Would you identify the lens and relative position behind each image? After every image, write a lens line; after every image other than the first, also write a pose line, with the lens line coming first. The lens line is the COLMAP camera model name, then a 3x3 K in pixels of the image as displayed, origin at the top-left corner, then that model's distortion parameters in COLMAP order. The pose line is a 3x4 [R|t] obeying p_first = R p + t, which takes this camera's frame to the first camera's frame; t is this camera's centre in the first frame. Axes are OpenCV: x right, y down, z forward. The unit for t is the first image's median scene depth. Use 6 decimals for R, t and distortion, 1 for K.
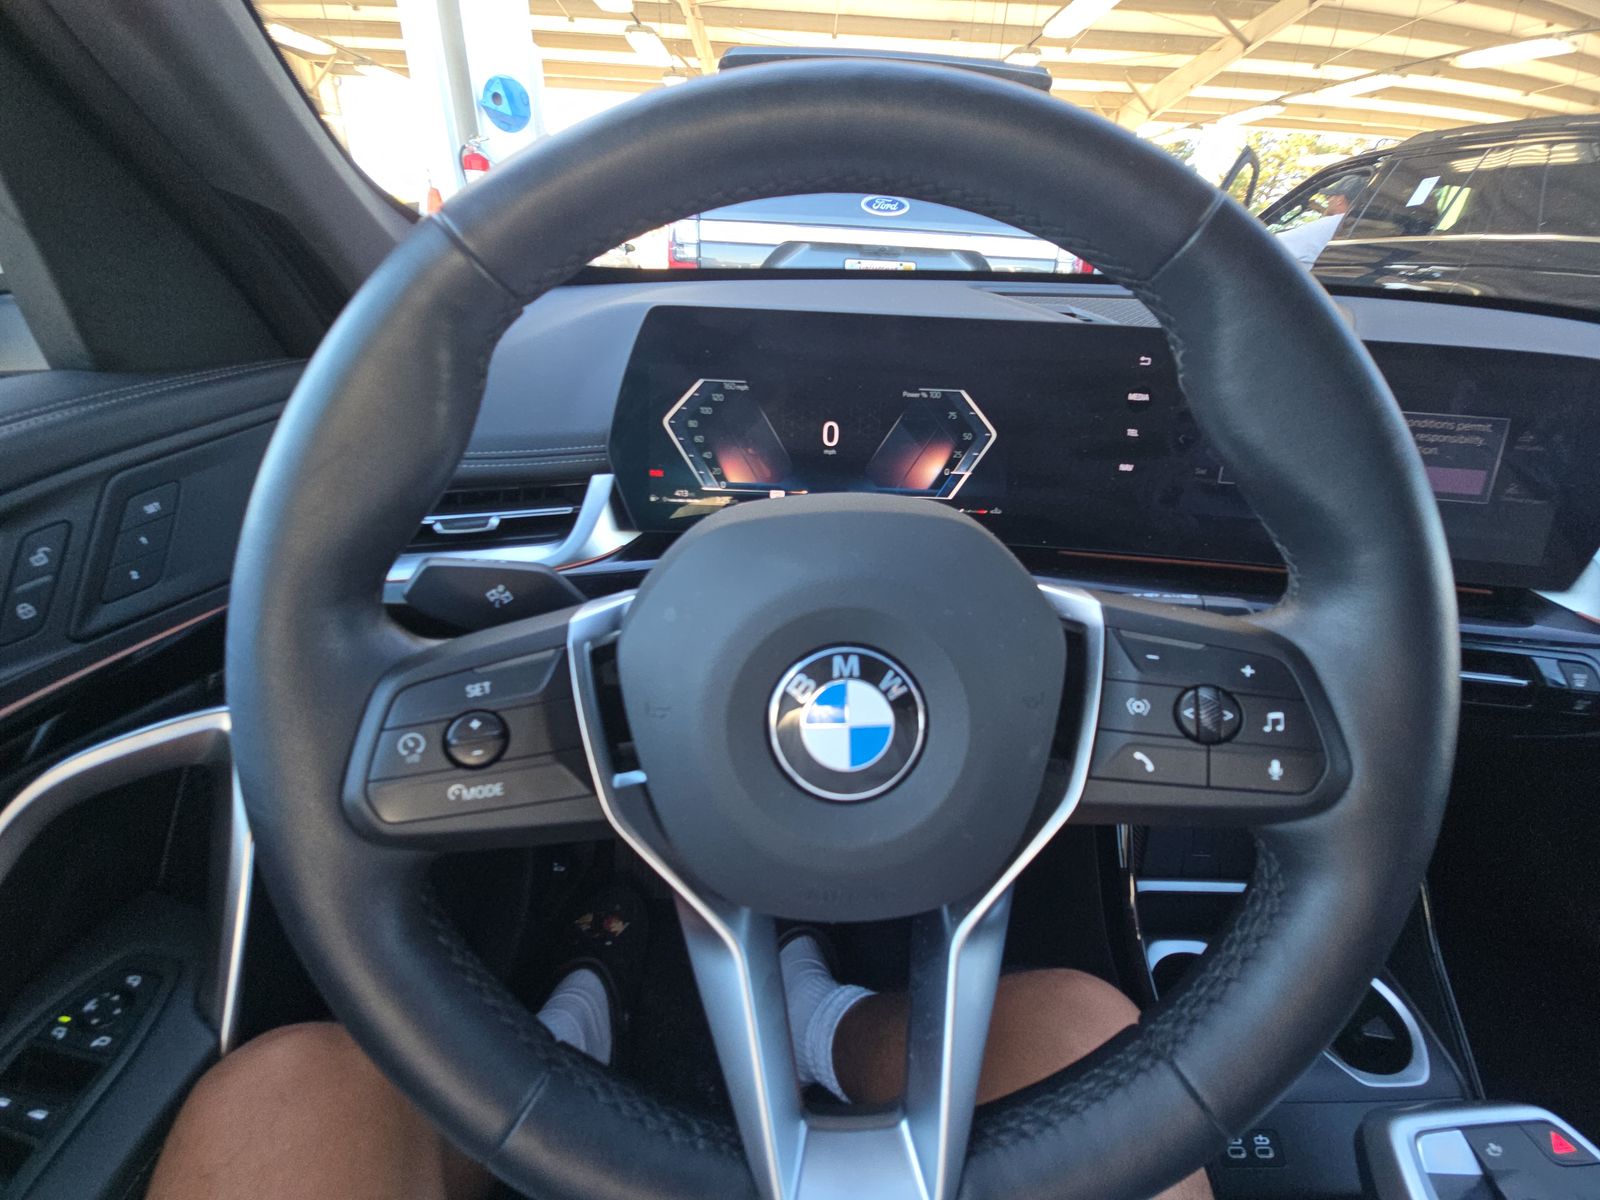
lens RADIAL K [[643.0, 0, 800.0], [0, 643.0, 600.0], [0, 0, 1]] dist [0.011277, -0.009271]
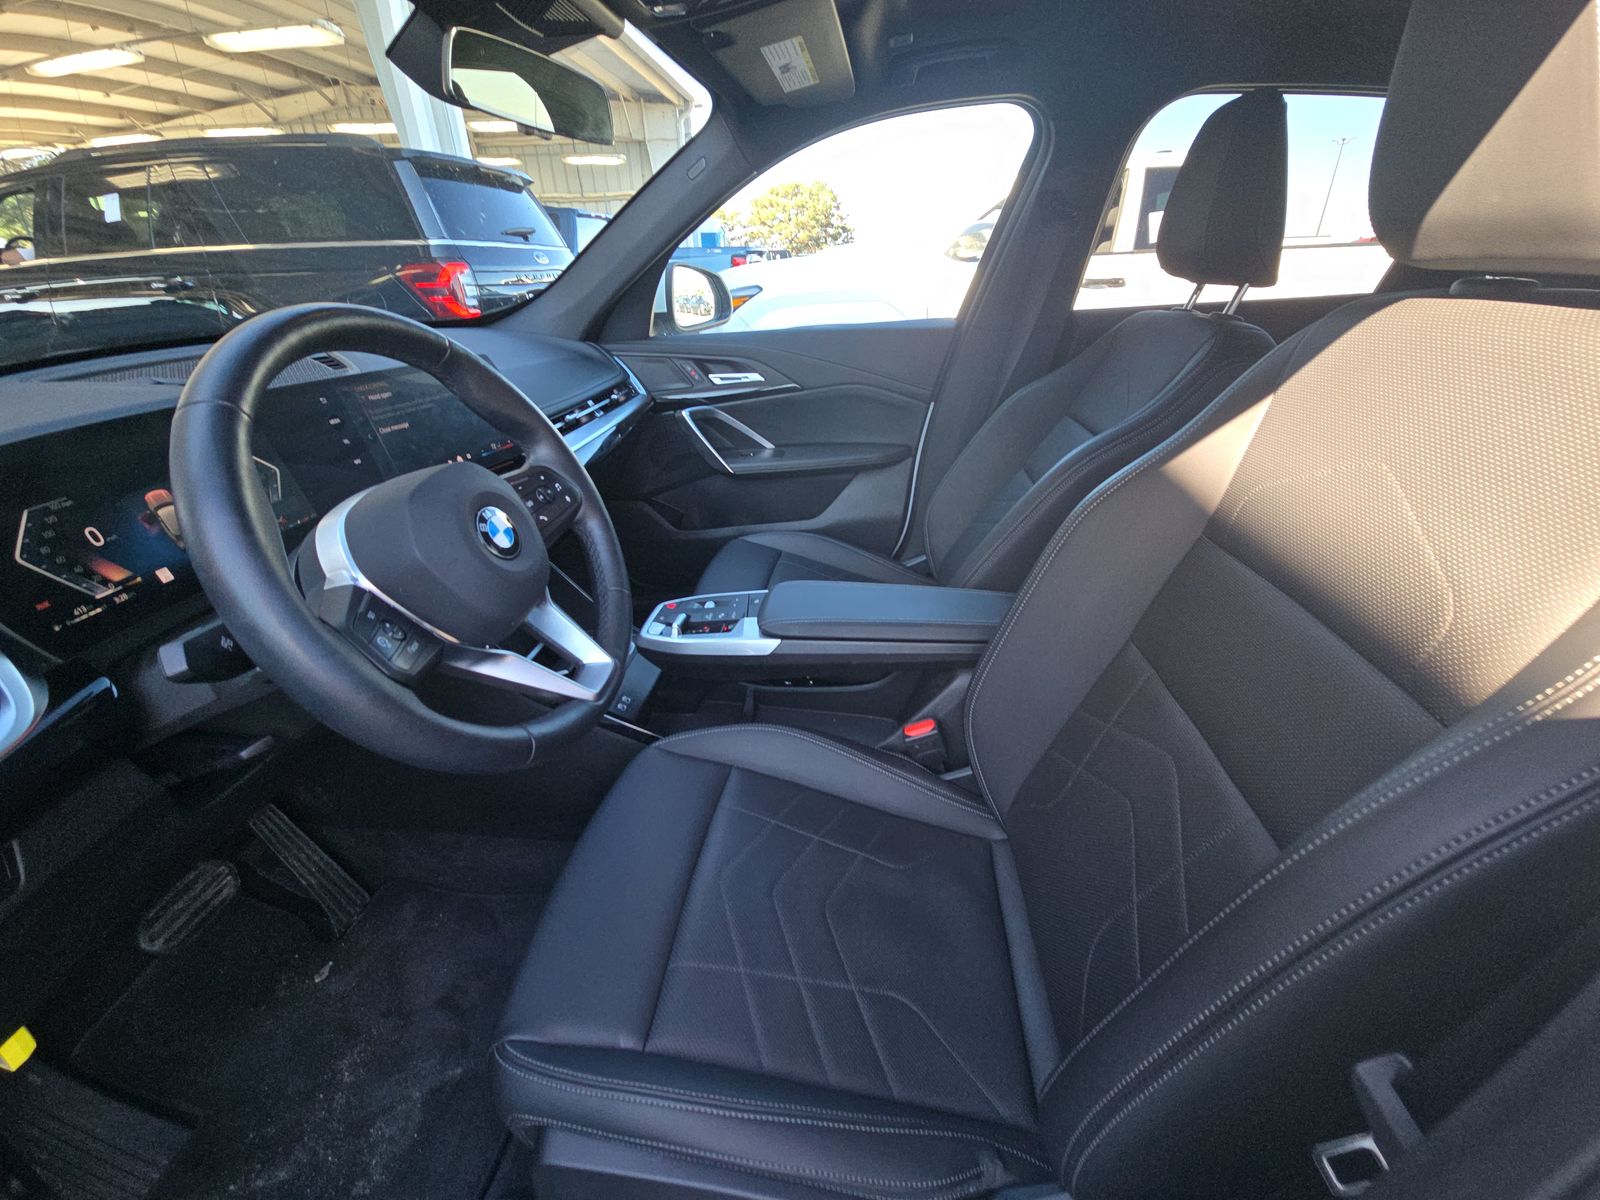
lens RADIAL K [[667.1, 0, 800.0], [0, 667.1, 600.0], [0, 0, 1]] dist [0.009984, -0.007092]
pose [[0.120075, -0.483886, 0.866854, -0.119510], [0.492022, 0.787396, 0.371378, -0.000507], [-0.862262, 0.381918, 0.332629, -0.048642]]
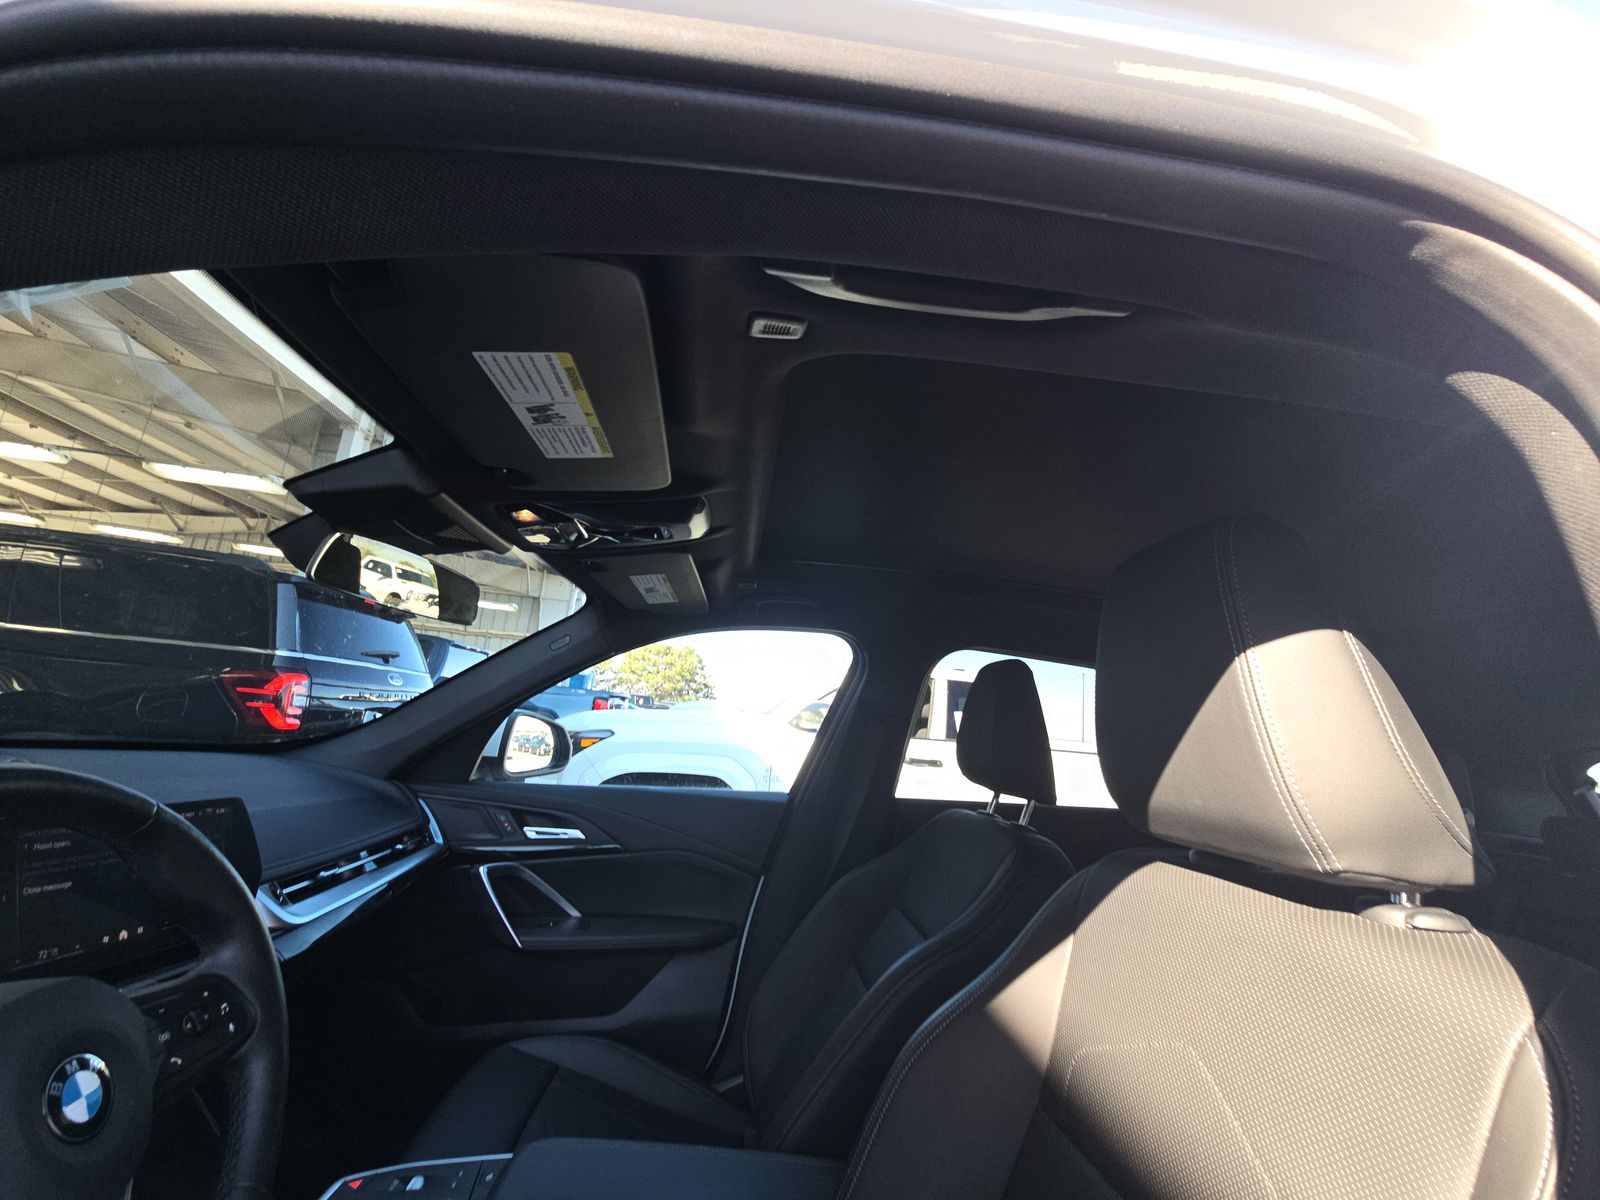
lens RADIAL K [[664.0, 0, 803.1], [0, 664.0, 574.6], [0, 0, 1]] dist [-0.001869, -0.000241]
pose [[-0.082306, 0.171439, 0.981751, -0.109227], [0.373291, 0.918683, -0.129131, -0.008611], [-0.924056, 0.355850, -0.139610, -0.061425]]
